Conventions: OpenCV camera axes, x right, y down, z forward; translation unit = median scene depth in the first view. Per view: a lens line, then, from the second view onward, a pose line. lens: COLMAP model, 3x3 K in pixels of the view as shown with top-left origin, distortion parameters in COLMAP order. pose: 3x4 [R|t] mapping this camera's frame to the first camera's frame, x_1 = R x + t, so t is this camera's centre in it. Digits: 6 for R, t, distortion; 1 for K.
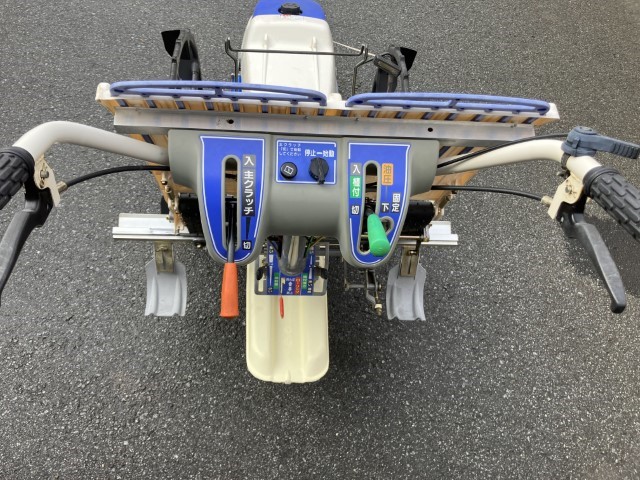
lens RADIAL K [[526.2, 0, 320.2], [0, 526.2, 242.8], [0, 0, 1]] dist [0.005213, -0.014196]
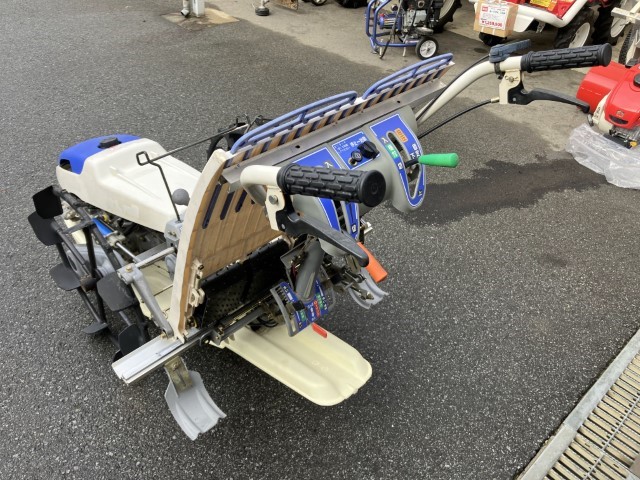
lens RADIAL K [[526.2, 0, 317.6], [0, 526.2, 238.7], [0, 0, 1]] dist [0.005213, -0.014196]
pose [[0.729664, -0.468744, 0.497866, -0.439638], [0.571300, 0.817991, -0.067144, 0.030802], [-0.375776, 0.333423, 0.864651, -0.013296]]
